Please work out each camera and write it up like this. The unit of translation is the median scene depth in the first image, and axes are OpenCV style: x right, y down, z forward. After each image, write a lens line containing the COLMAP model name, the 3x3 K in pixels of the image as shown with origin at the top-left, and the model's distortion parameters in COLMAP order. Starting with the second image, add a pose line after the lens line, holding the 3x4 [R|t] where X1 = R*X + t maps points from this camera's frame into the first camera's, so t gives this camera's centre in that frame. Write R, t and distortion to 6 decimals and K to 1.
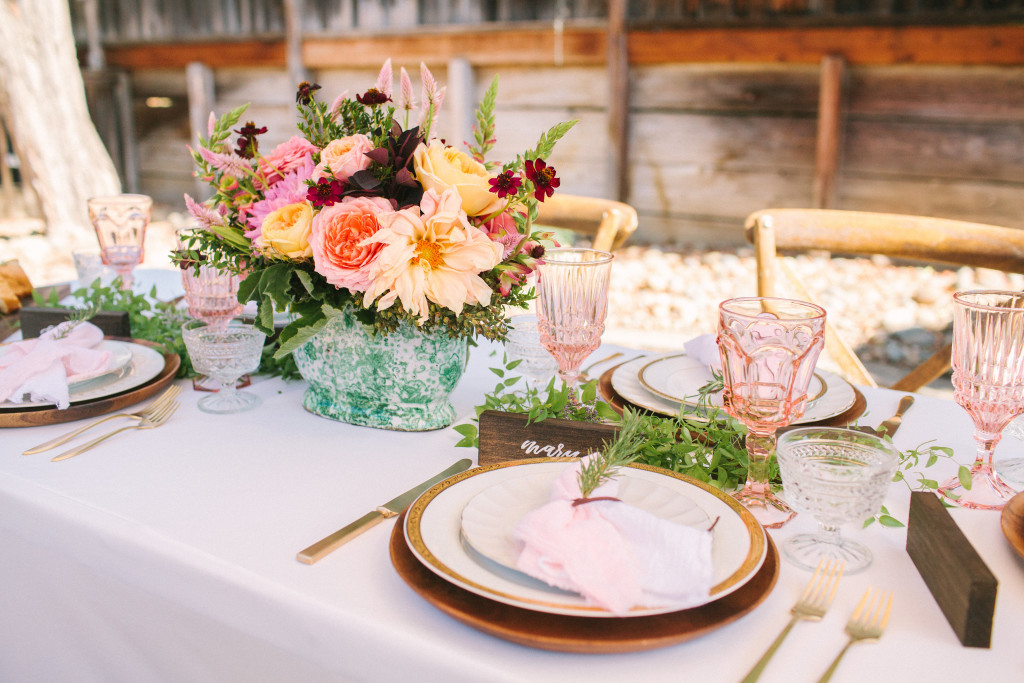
lens RADIAL K [[1017.9, 0, 510.4], [0, 1017.9, 333.4], [0, 0, 1]] dist [-0.058647, 0.000000]
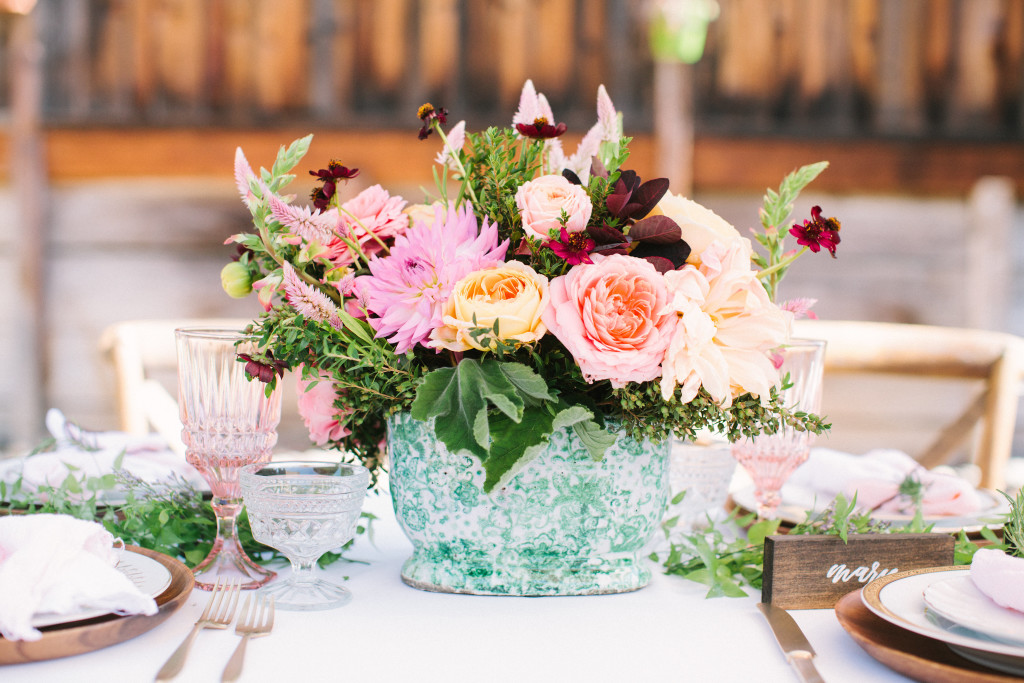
lens RADIAL K [[1597.9, 0, 512.5], [0, 1597.9, 346.0], [0, 0, 1]] dist [-0.146840, 0.000000]
pose [[0.843693, -0.023017, 0.536332, -0.754960], [0.117494, 0.982775, -0.142651, 0.077339], [-0.523810, 0.183369, 0.831864, 0.093475]]
